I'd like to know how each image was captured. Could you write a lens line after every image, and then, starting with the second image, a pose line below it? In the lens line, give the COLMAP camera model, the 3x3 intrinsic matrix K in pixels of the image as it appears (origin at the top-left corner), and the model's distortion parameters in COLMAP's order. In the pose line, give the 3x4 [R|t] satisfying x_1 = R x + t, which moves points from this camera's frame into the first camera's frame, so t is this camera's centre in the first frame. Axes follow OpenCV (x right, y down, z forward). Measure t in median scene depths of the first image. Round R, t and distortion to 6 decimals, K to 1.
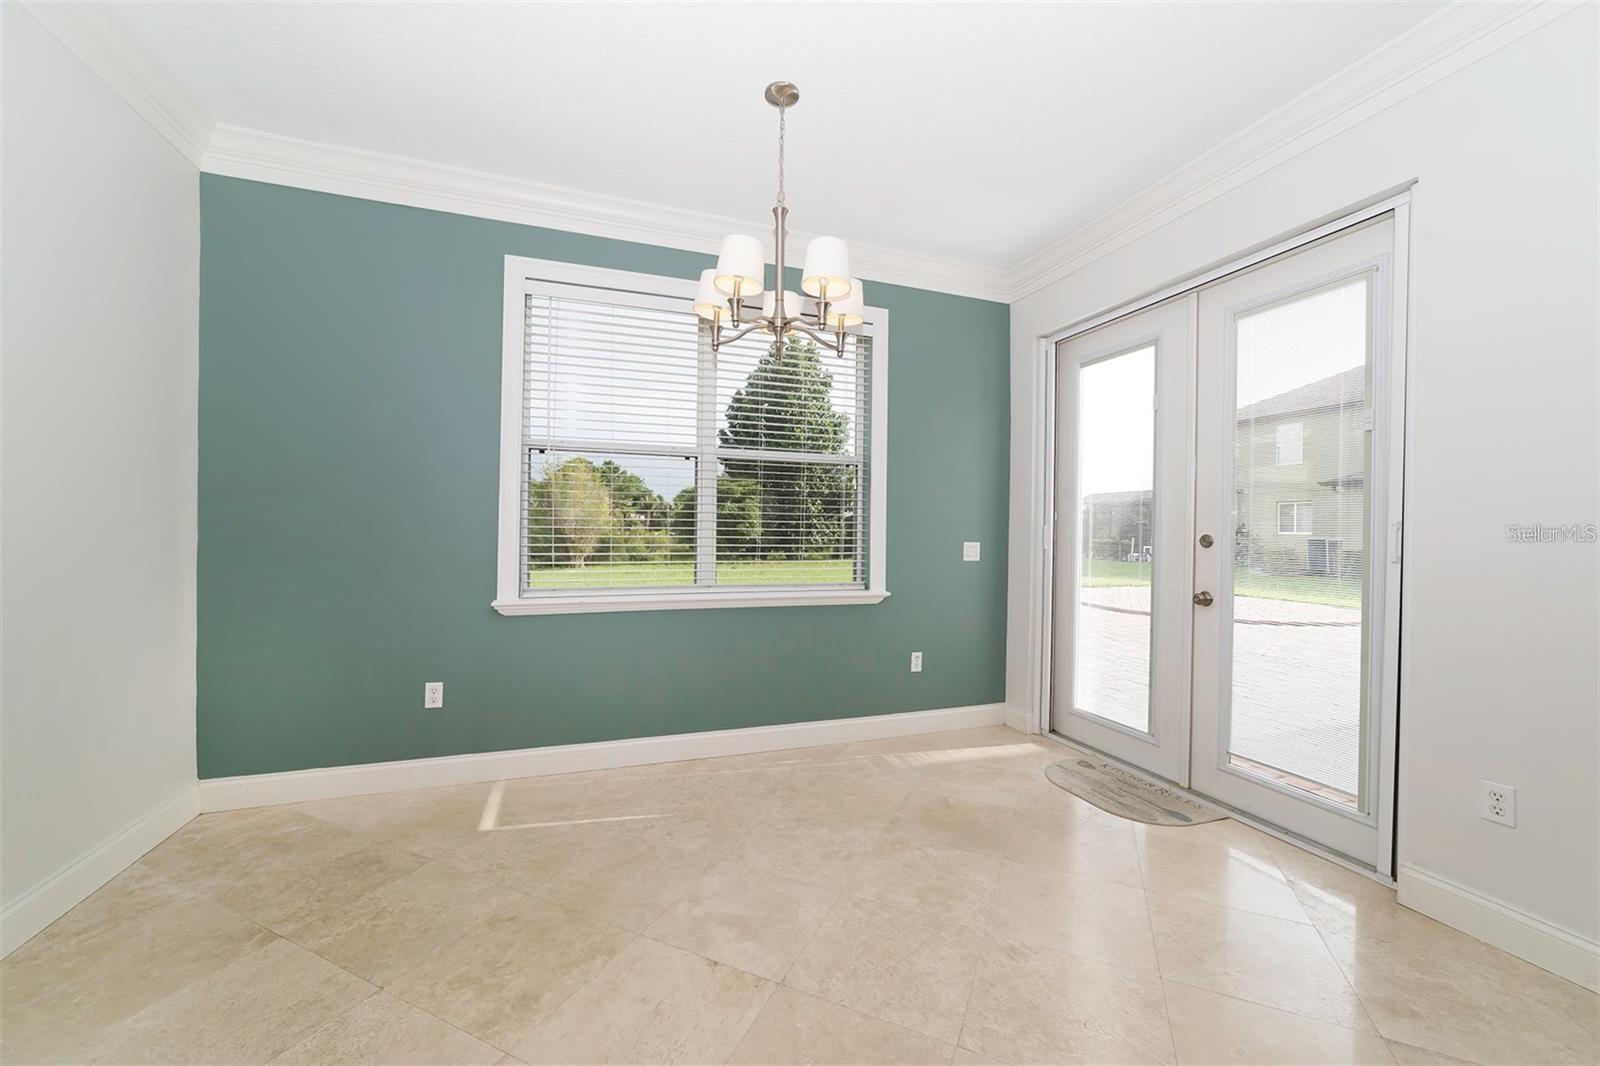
lens RADIAL K [[615.1, 0, 799.7], [0, 615.1, 523.8], [0, 0, 1]] dist [-0.011038, 0.001192]
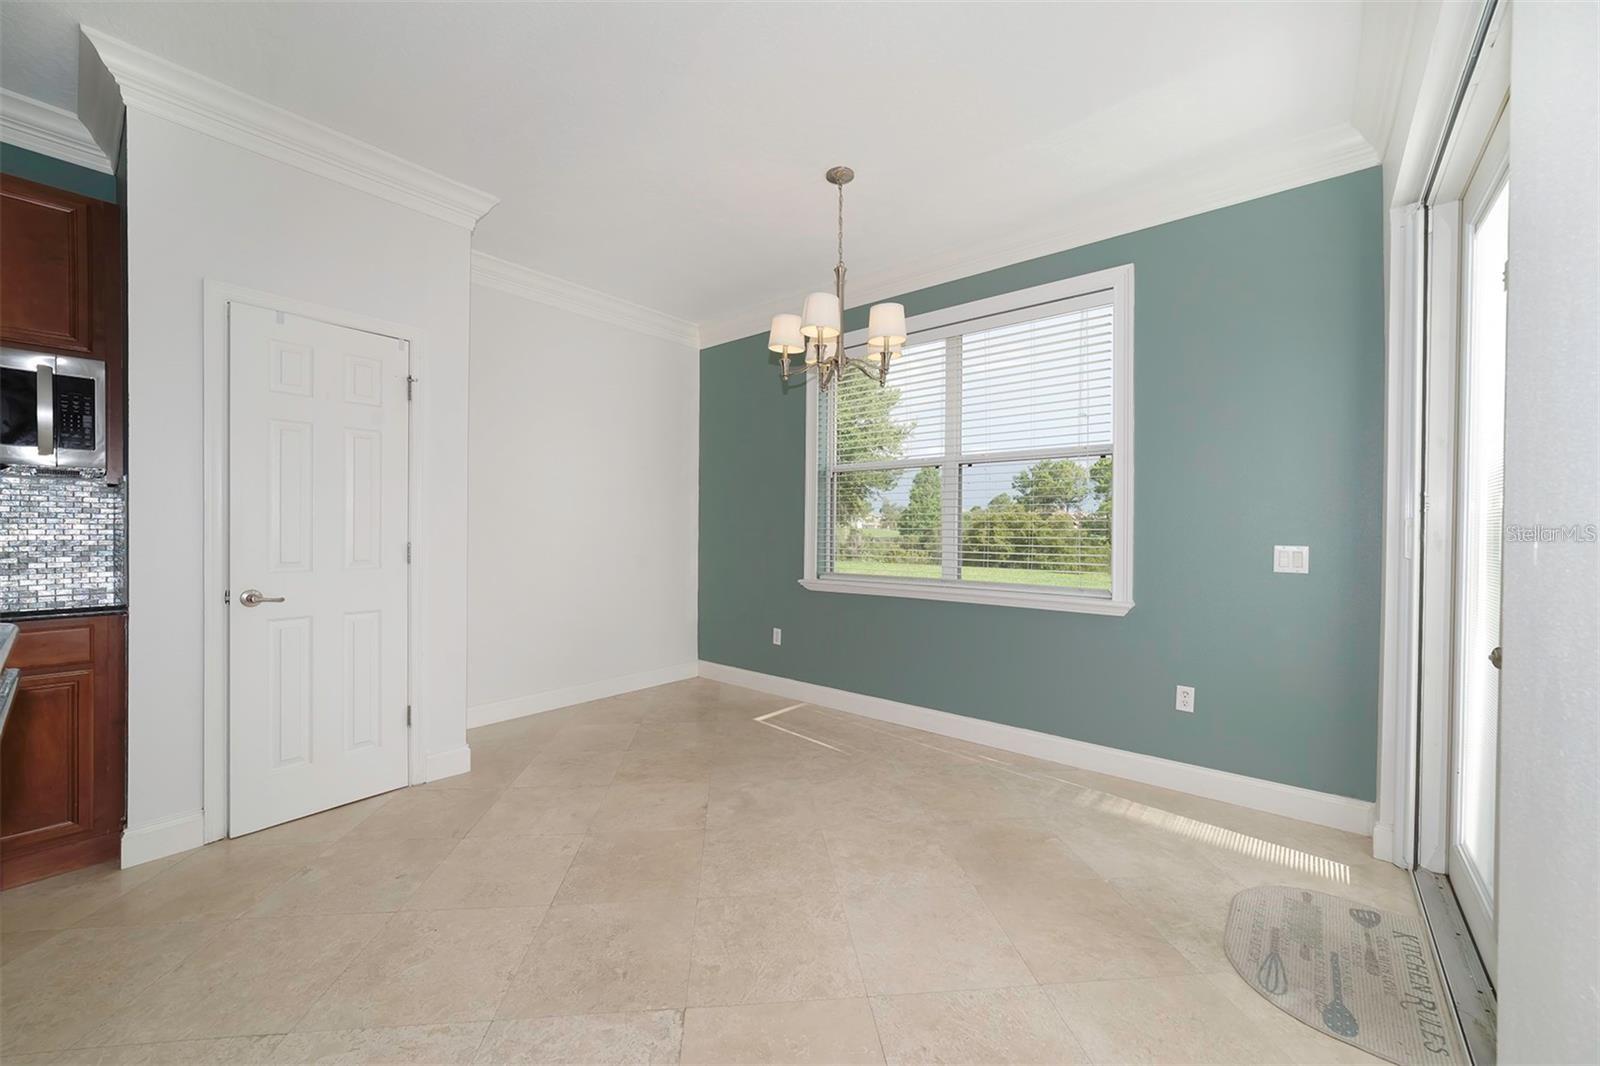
lens RADIAL K [[615.1, 0, 797.7], [0, 615.1, 532.8], [0, 0, 1]] dist [-0.011038, 0.001192]
pose [[0.495268, -0.006653, -0.868715, 0.774322], [0.016283, 0.999866, 0.001625, 0.007855], [0.868588, -0.014950, 0.495310, 0.248503]]
